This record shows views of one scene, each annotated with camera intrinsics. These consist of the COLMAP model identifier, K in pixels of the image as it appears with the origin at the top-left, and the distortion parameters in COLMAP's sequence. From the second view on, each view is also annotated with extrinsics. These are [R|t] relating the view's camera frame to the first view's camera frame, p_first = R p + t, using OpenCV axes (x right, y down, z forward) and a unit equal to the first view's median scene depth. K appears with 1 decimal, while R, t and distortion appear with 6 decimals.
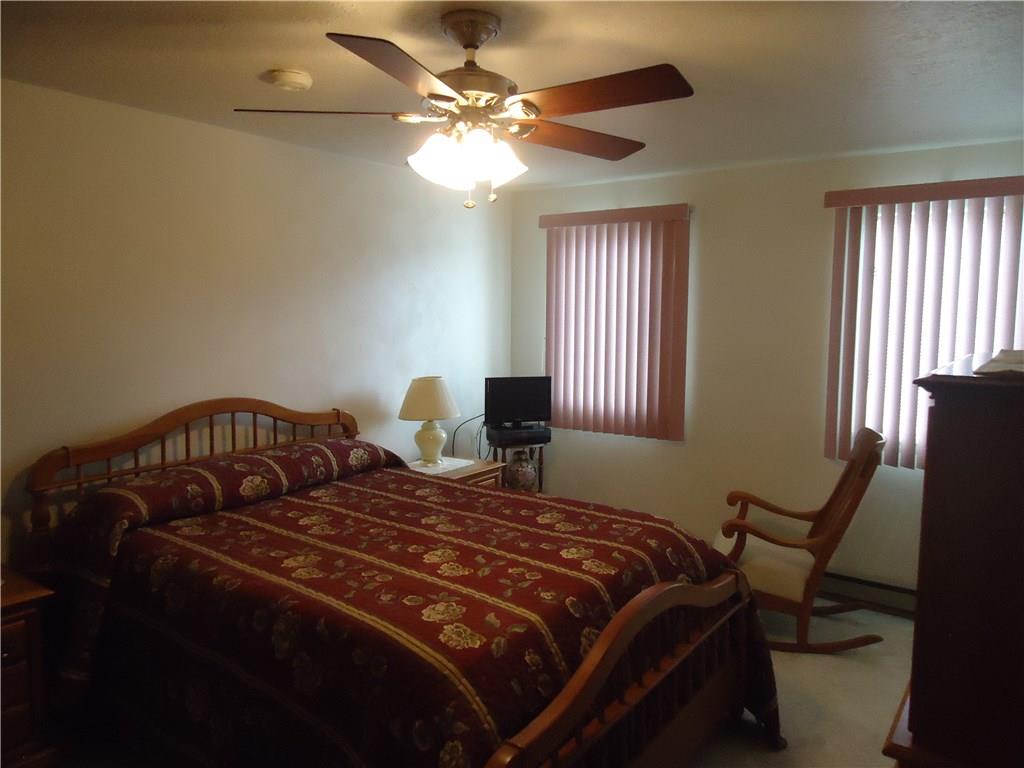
lens RADIAL K [[744.7, 0, 514.5], [0, 744.7, 385.2], [0, 0, 1]] dist [-0.006637, 0.003179]
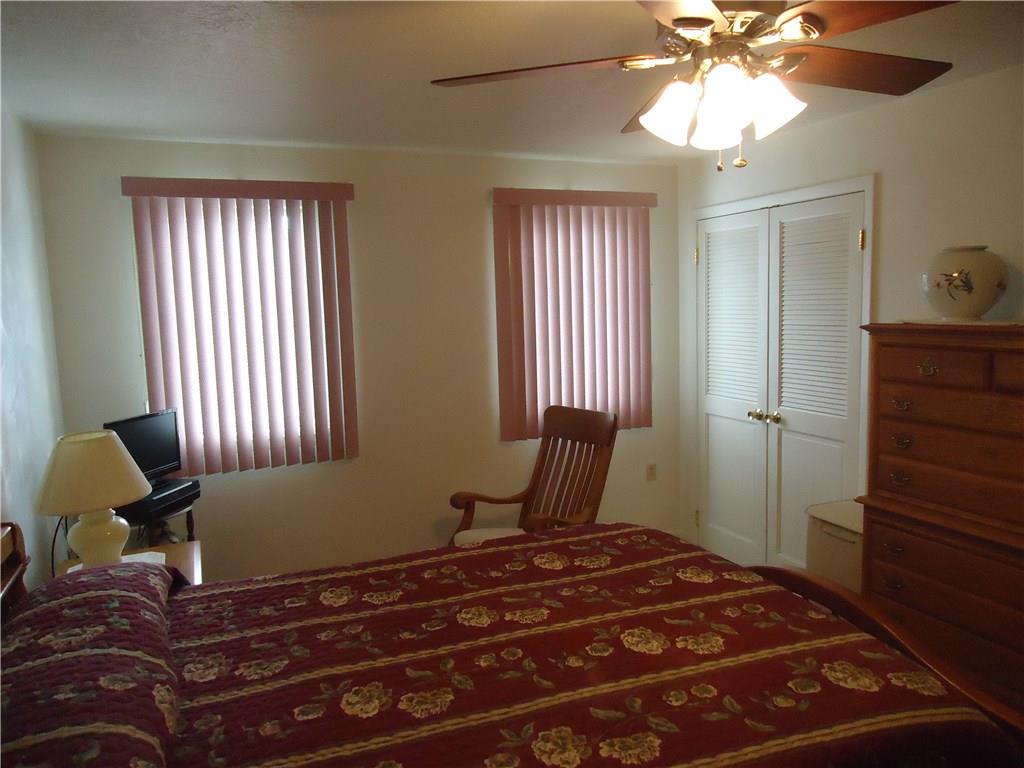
lens RADIAL K [[744.7, 0, 510.5], [0, 744.7, 380.2], [0, 0, 1]] dist [-0.006637, 0.003179]
pose [[0.520029, -0.115328, 0.846327, -0.682605], [0.117177, 0.991107, 0.063057, -0.079157], [-0.846073, 0.066379, 0.528919, 0.630531]]
